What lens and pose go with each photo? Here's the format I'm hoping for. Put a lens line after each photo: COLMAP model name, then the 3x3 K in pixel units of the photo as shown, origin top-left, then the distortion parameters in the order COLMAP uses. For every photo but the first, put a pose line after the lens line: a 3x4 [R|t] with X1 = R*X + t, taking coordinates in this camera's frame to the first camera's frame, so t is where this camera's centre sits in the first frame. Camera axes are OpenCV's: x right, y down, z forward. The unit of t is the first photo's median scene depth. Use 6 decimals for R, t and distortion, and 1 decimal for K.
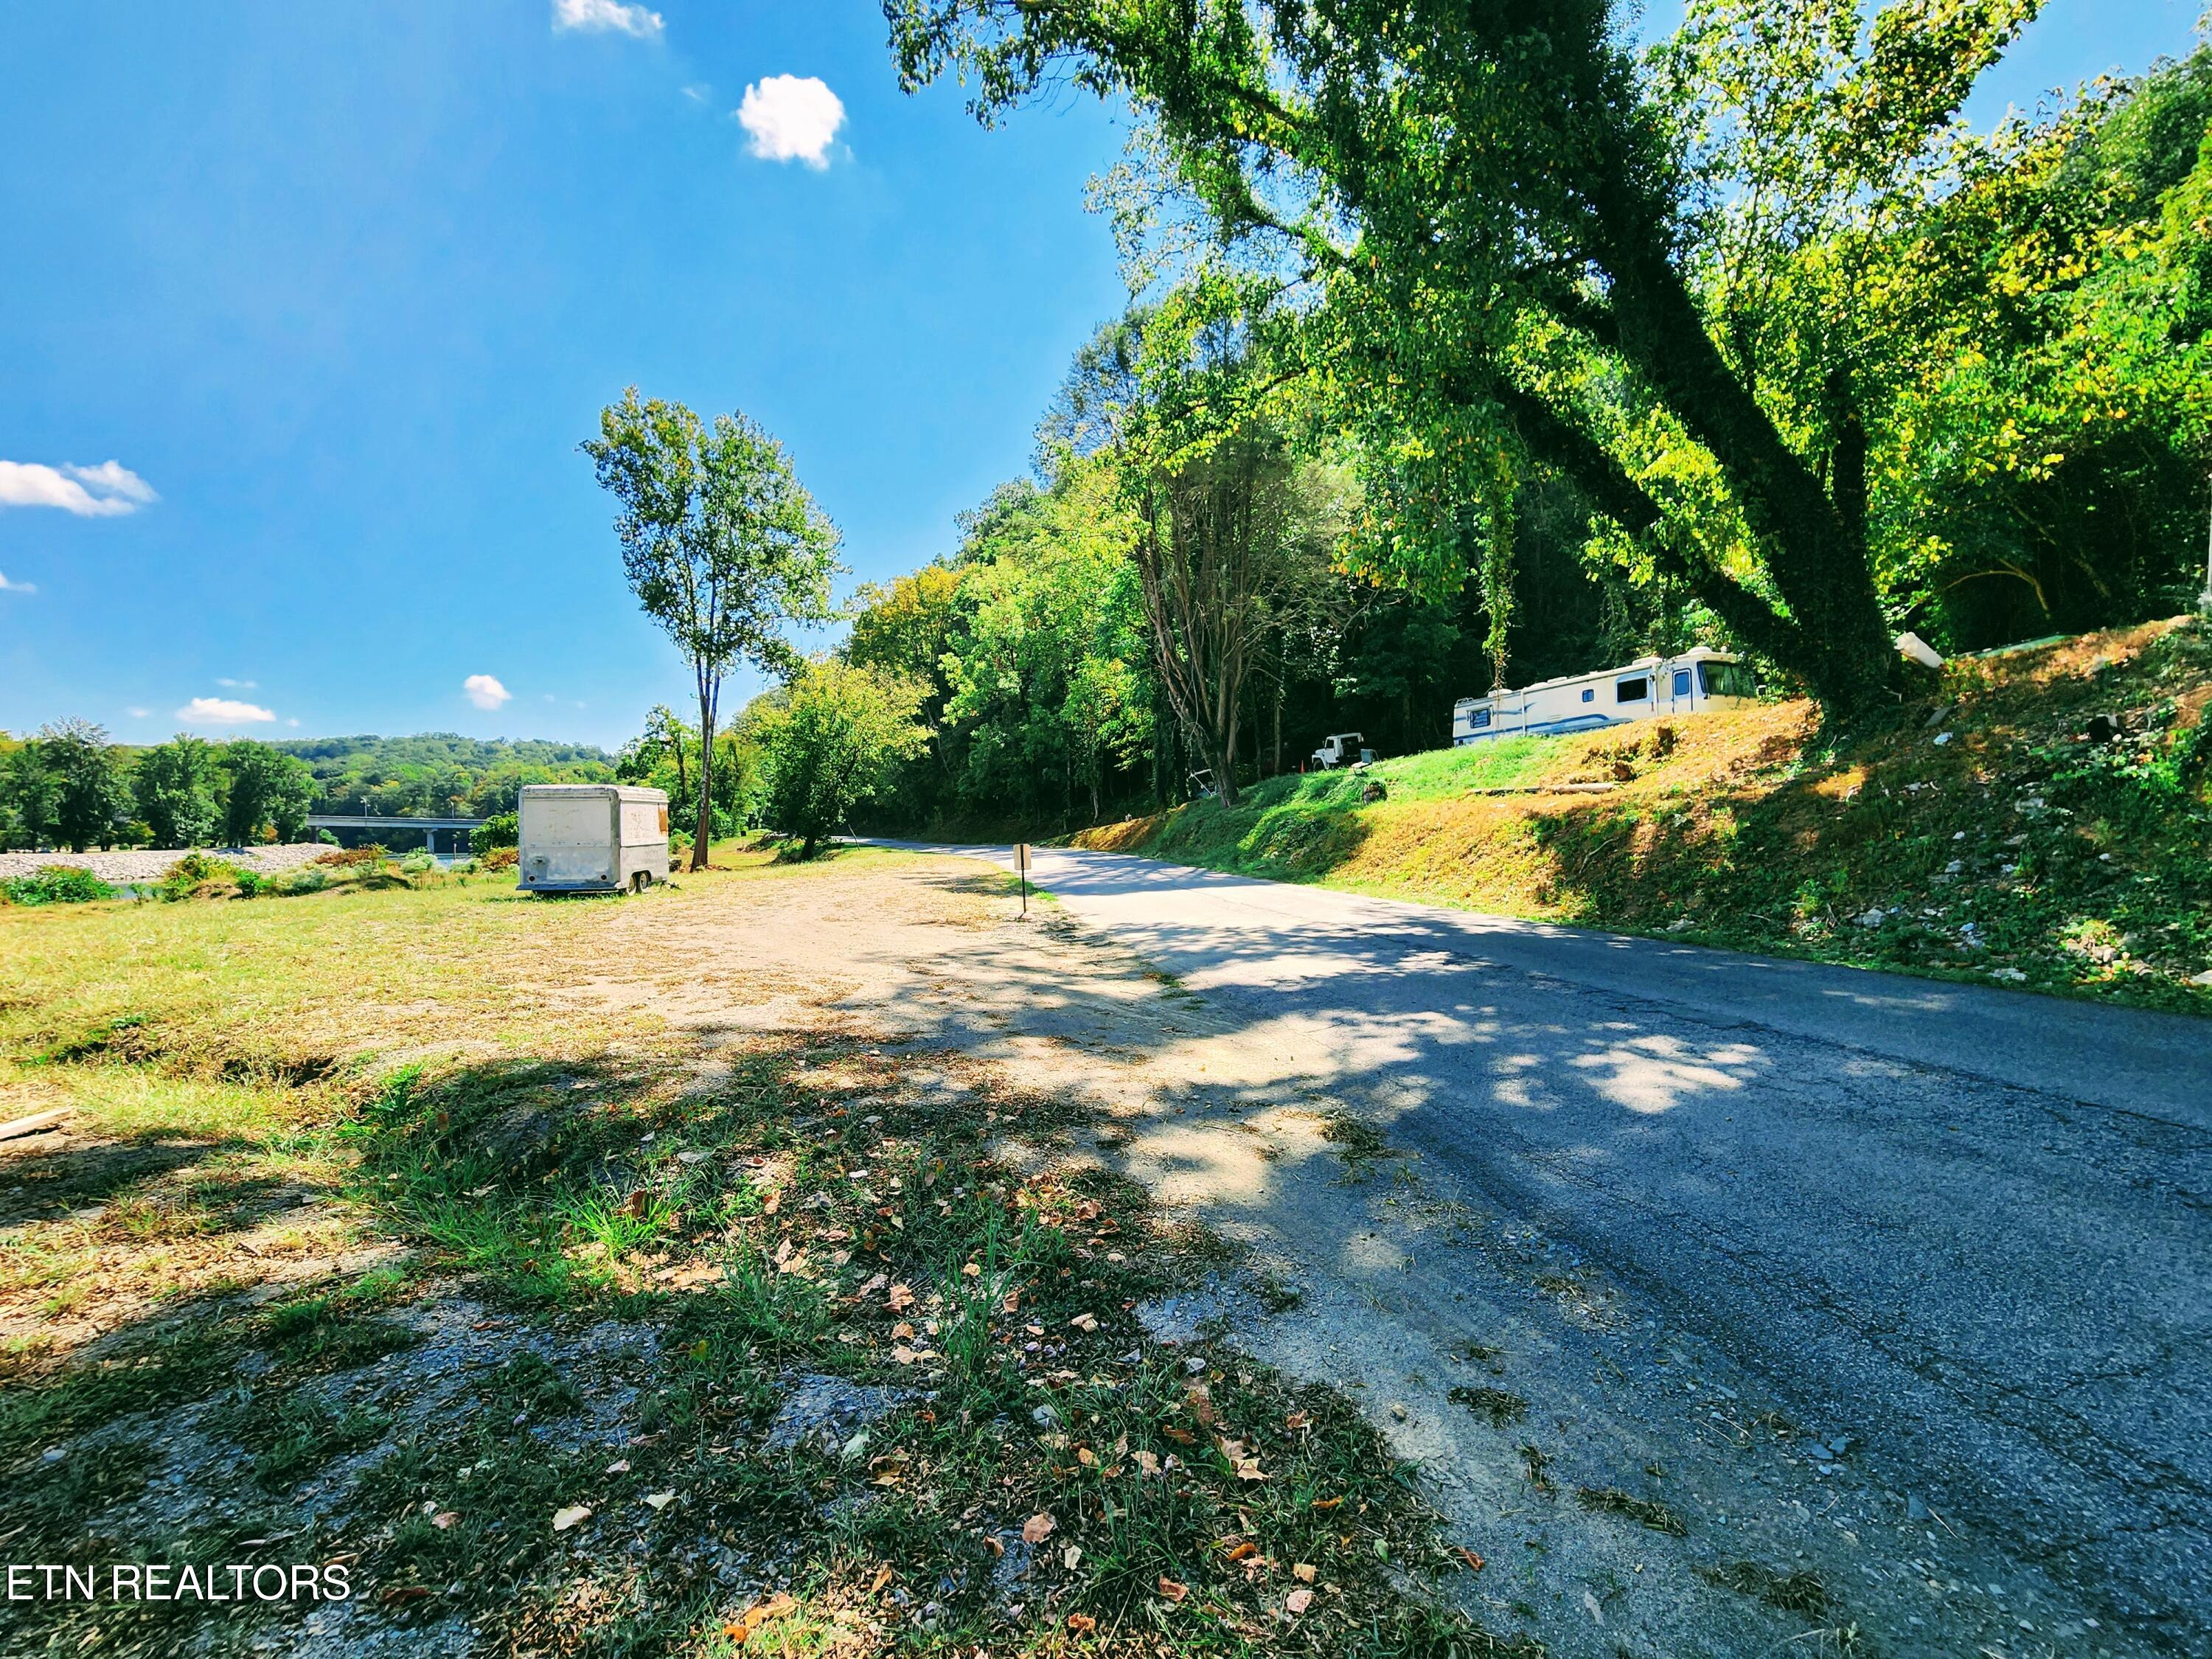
lens RADIAL K [[881.9, 0, 1120.4], [0, 881.9, 794.7], [0, 0, 1]] dist [-0.000180, -0.000152]
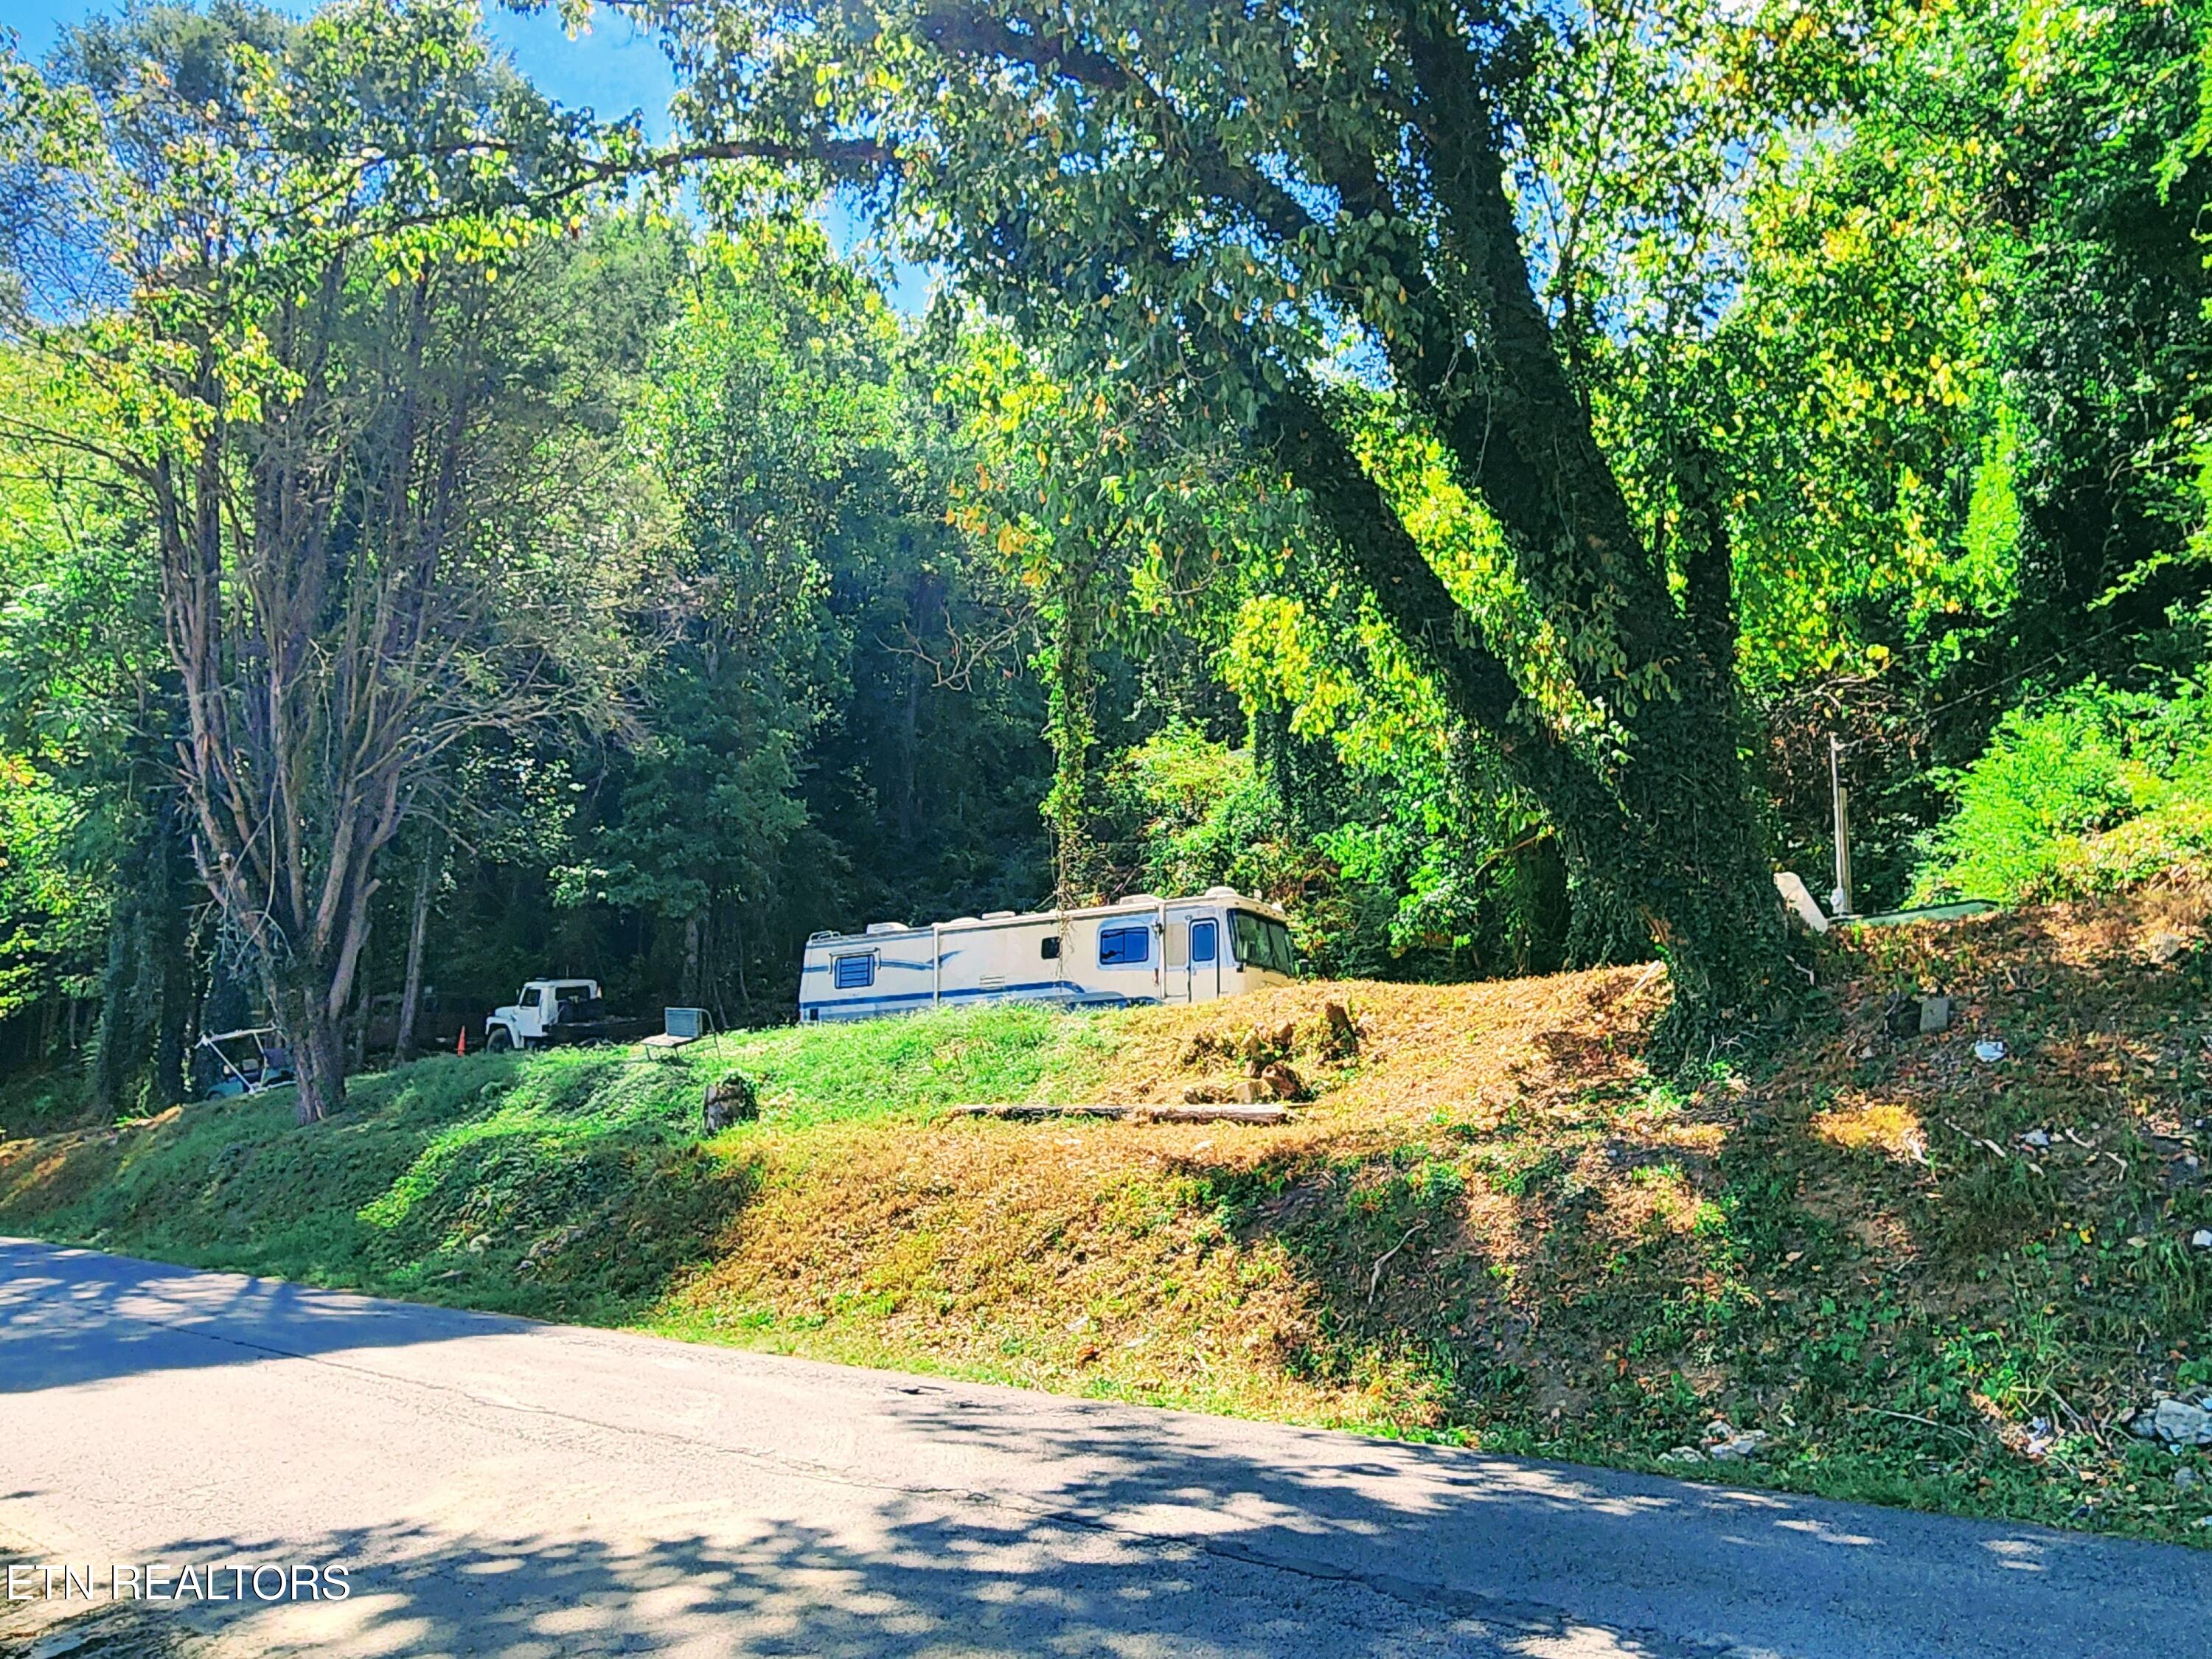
lens RADIAL K [[1542.4, 0, 1106.0], [0, 1542.4, 829.5], [0, 0, 1]] dist [0.002950, -0.000574]
pose [[0.795071, 0.152733, 0.586970, -0.042832], [-0.044885, 0.979937, -0.194187, 0.005239], [-0.604853, 0.128046, 0.785975, 0.208550]]
